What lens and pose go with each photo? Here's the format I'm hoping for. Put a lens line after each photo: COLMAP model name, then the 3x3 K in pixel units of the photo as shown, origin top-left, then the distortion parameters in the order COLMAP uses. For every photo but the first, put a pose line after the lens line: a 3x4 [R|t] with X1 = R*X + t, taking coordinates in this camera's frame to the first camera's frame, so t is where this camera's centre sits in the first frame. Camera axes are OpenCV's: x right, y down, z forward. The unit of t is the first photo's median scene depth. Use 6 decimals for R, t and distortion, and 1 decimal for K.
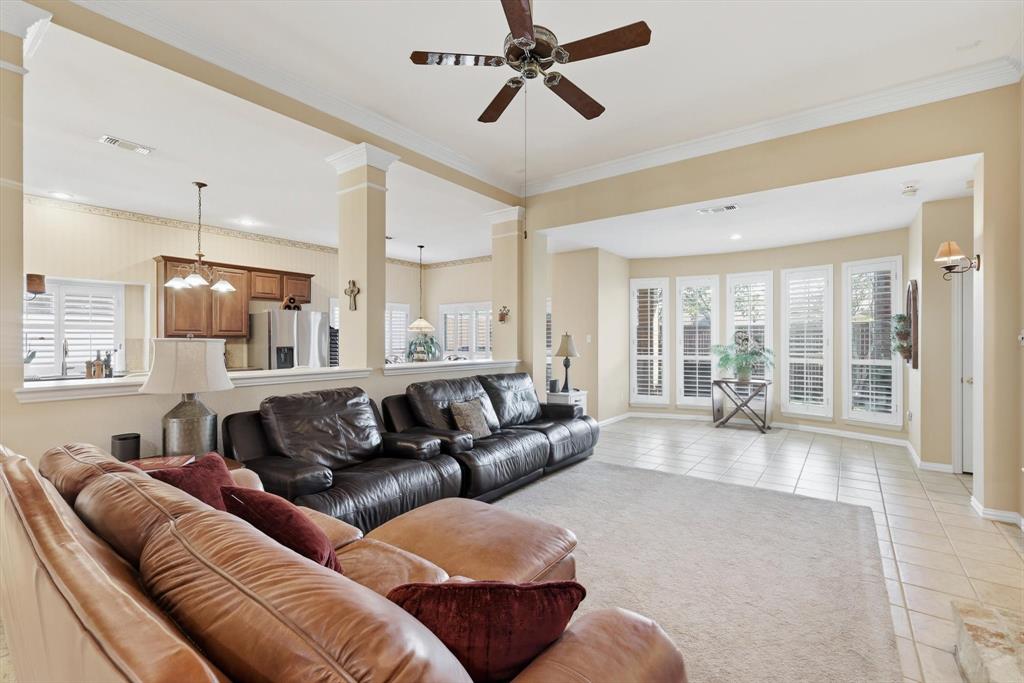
lens RADIAL K [[454.2, 0, 512.0], [0, 454.2, 341.5], [0, 0, 1]] dist [0.002009, -0.000340]
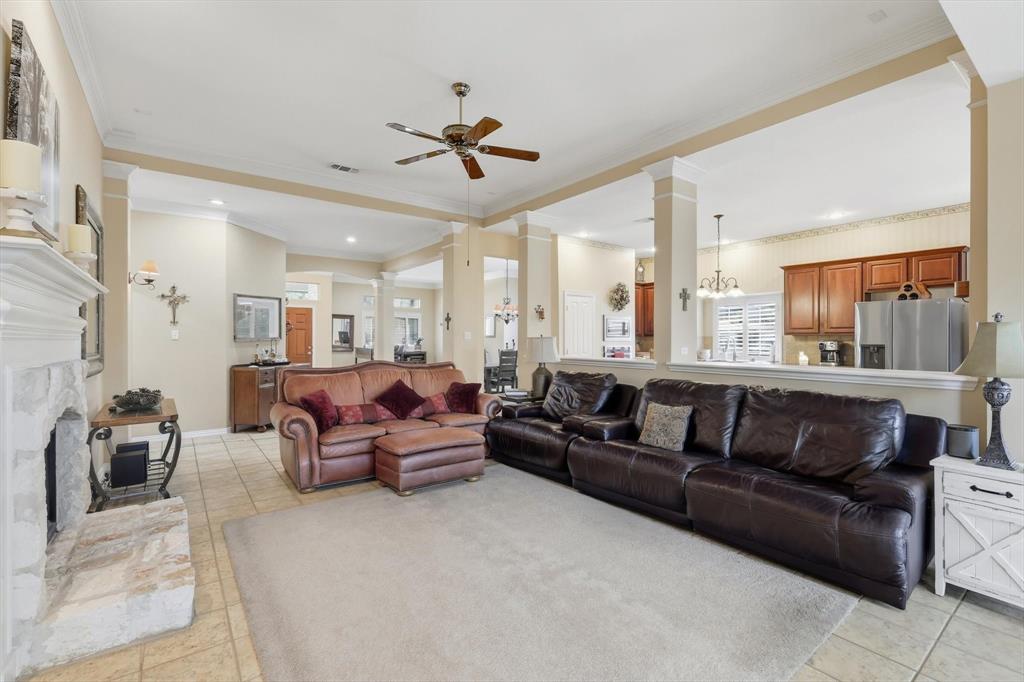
lens RADIAL K [[454.2, 0, 512.0], [0, 454.2, 341.0], [0, 0, 1]] dist [0.002009, -0.000340]
pose [[-0.285458, 0.006619, -0.958369, 0.667010], [-0.001198, 0.999973, 0.007263, -0.001625], [0.958391, 0.003222, -0.285442, 0.757268]]
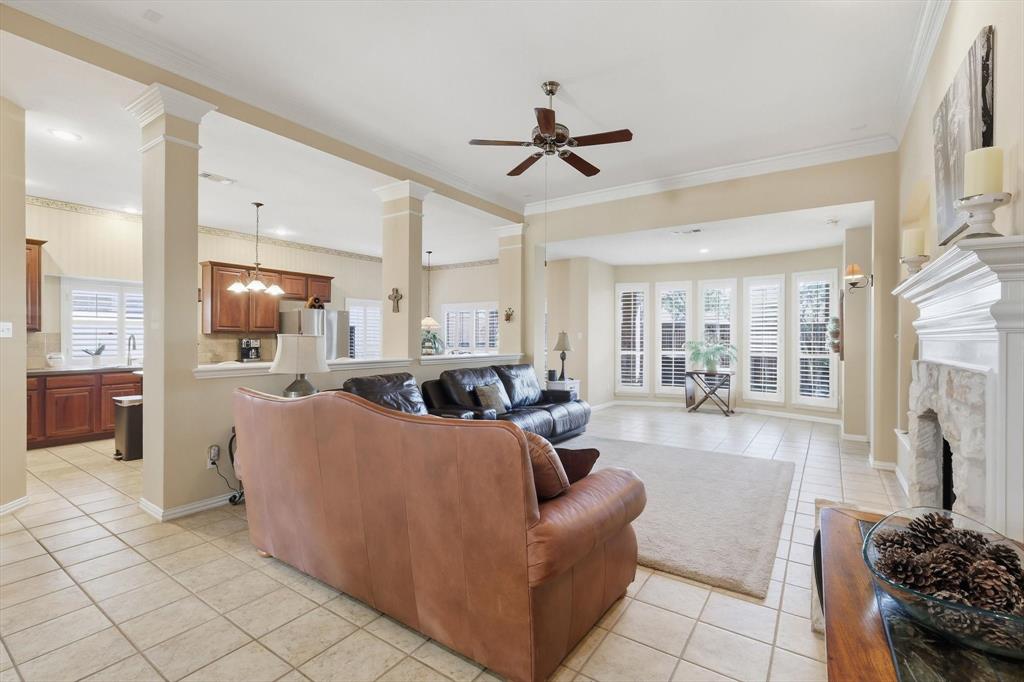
lens RADIAL K [[463.8, 0, 513.0], [0, 463.8, 335.8], [0, 0, 1]] dist [0.003374, 0.000147]
pose [[0.999180, 0.004181, 0.040280, -0.063543], [-0.003982, 0.999980, -0.005003, 0.001005], [-0.040300, 0.004839, 0.999176, -0.220507]]
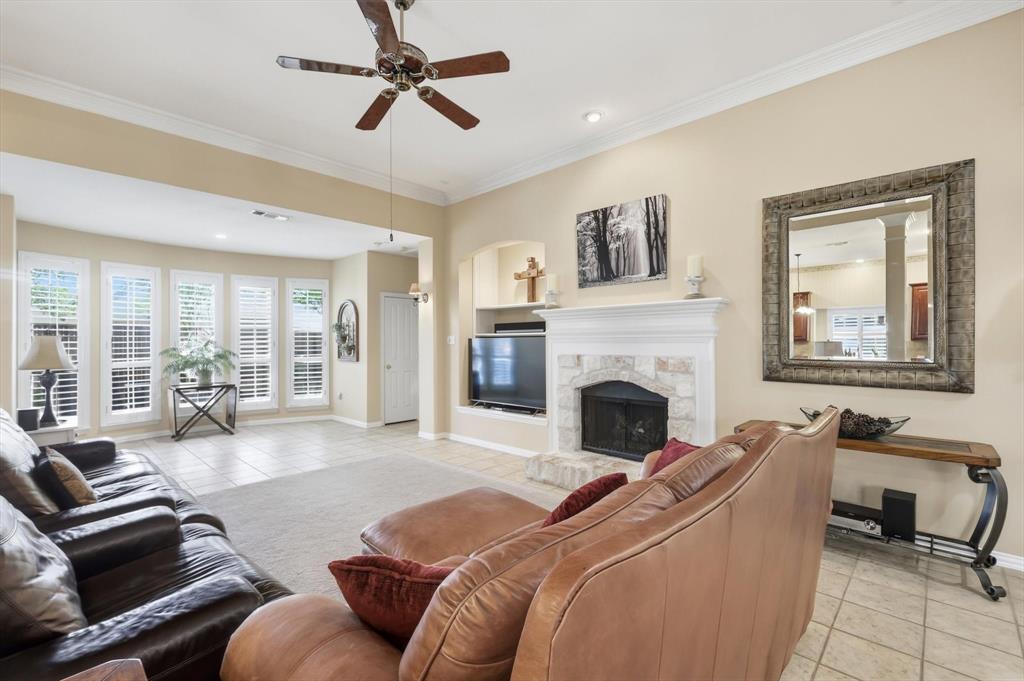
lens RADIAL K [[454.2, 0, 512.0], [0, 454.2, 340.5], [0, 0, 1]] dist [0.002009, -0.000340]
pose [[0.126461, 0.006434, 0.991951, -0.458470], [0.002655, 0.999973, -0.006824, 0.002955], [-0.991968, 0.003497, 0.126441, 0.291046]]
